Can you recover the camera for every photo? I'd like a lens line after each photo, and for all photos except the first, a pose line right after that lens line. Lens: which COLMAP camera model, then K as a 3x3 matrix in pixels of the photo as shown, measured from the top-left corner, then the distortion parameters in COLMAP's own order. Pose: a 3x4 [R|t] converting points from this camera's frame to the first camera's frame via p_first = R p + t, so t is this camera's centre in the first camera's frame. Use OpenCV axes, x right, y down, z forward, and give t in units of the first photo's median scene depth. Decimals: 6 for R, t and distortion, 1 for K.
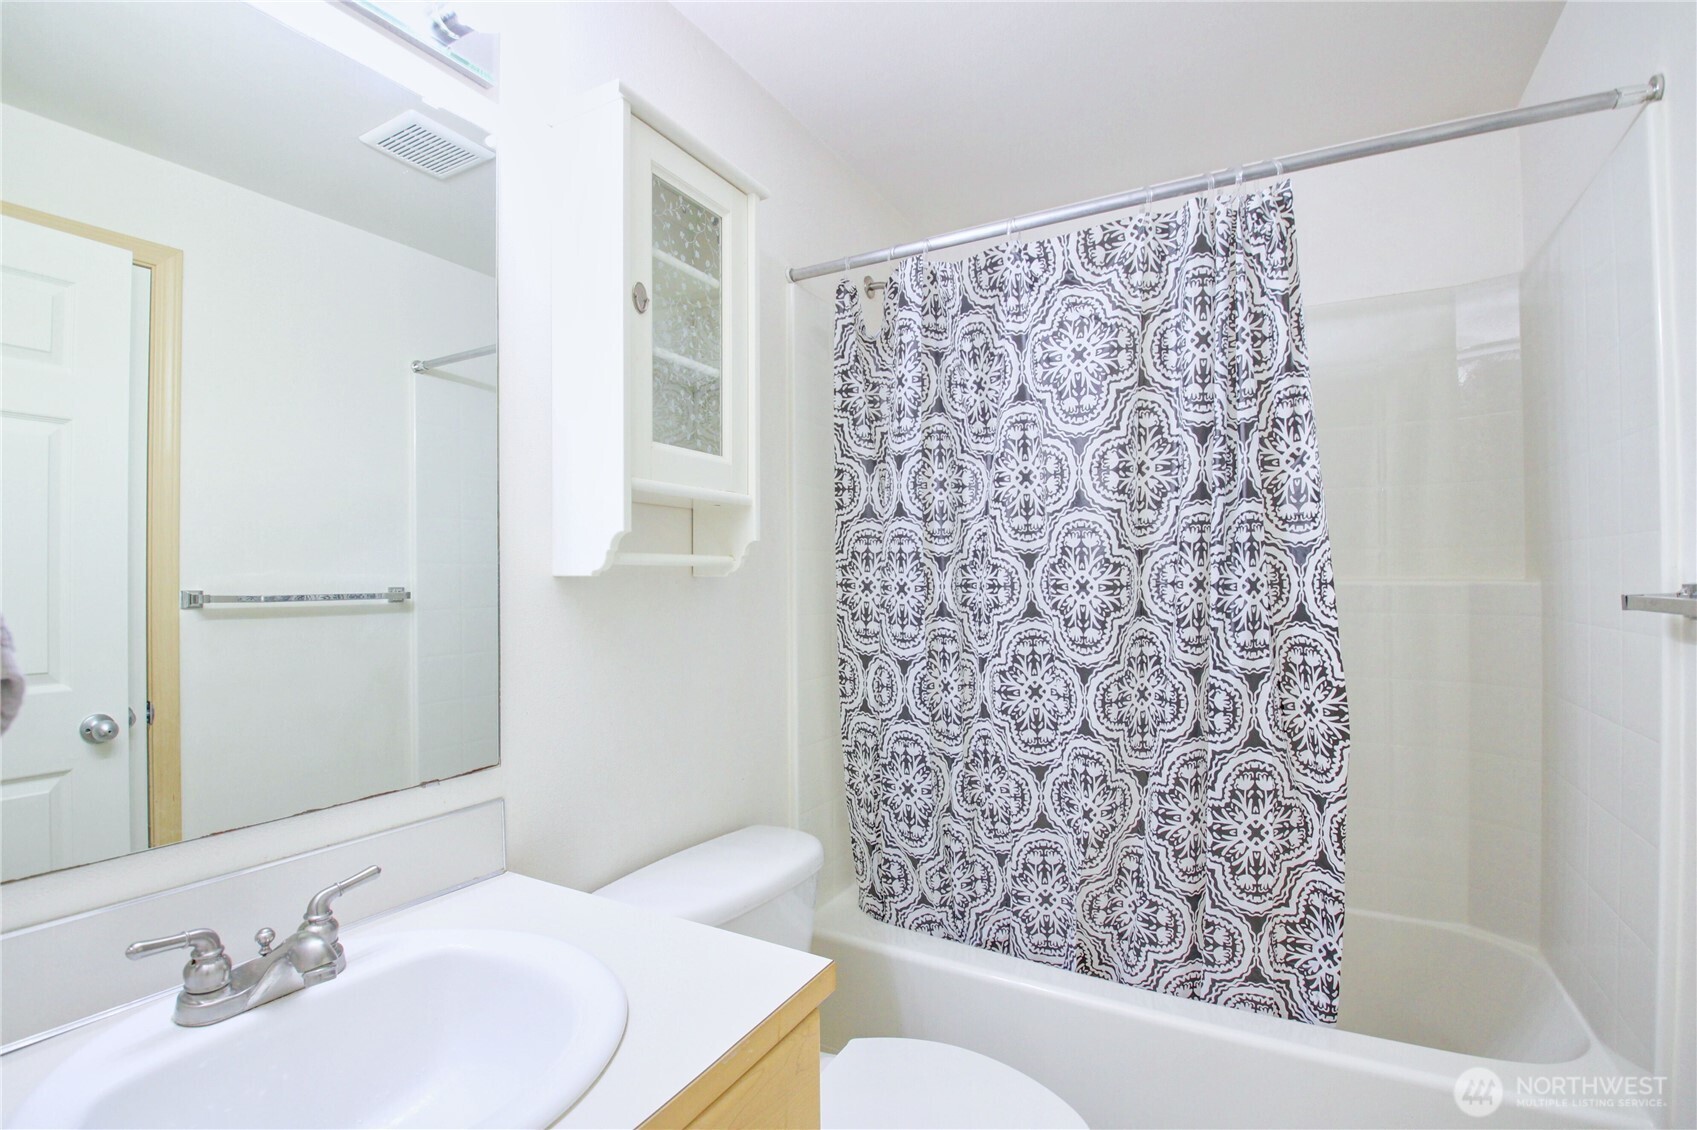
lens RADIAL K [[789.1, 0, 841.9], [0, 789.1, 567.3], [0, 0, 1]] dist [0.011389, -0.024070]
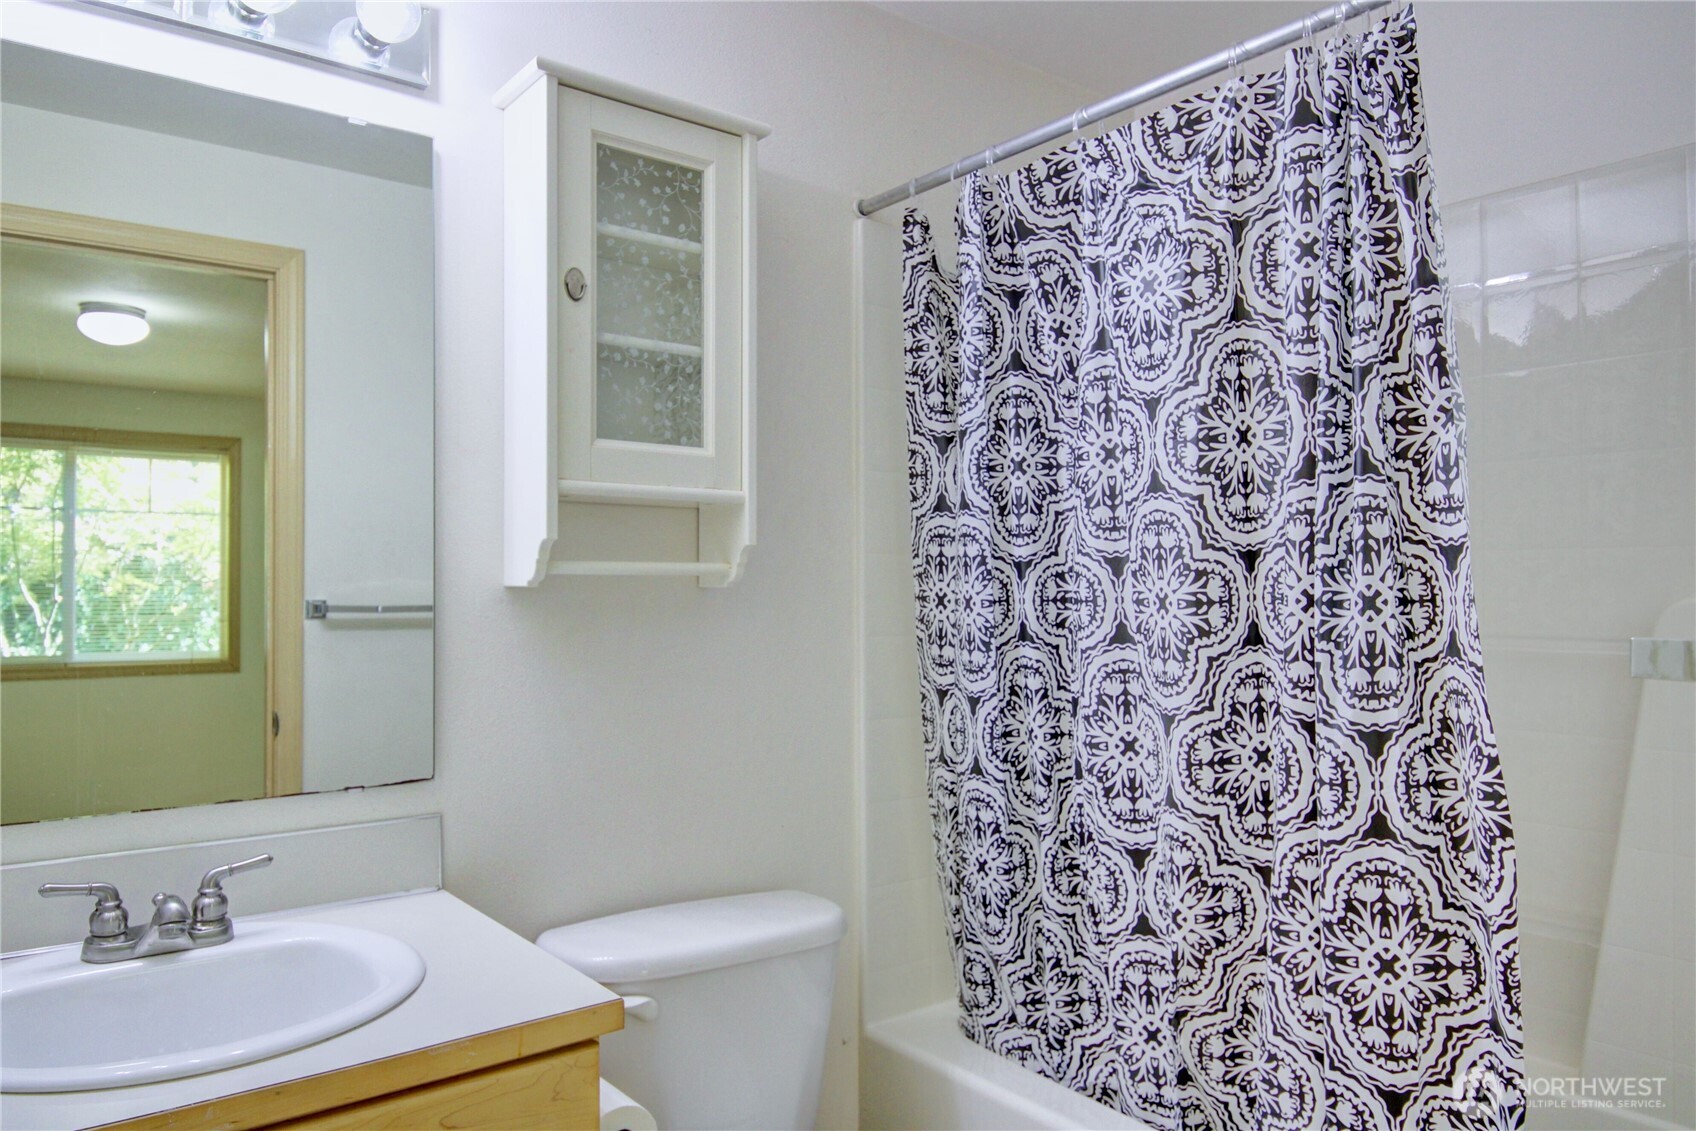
lens RADIAL K [[1166.4, 0, 848.0], [0, 1166.4, 565.5], [0, 0, 1]] dist [0.011072, -0.003868]
pose [[0.921180, -0.004568, -0.389111, 0.463830], [0.002485, 0.999980, -0.005857, -0.003921], [0.389130, 0.004428, 0.921172, -0.104384]]
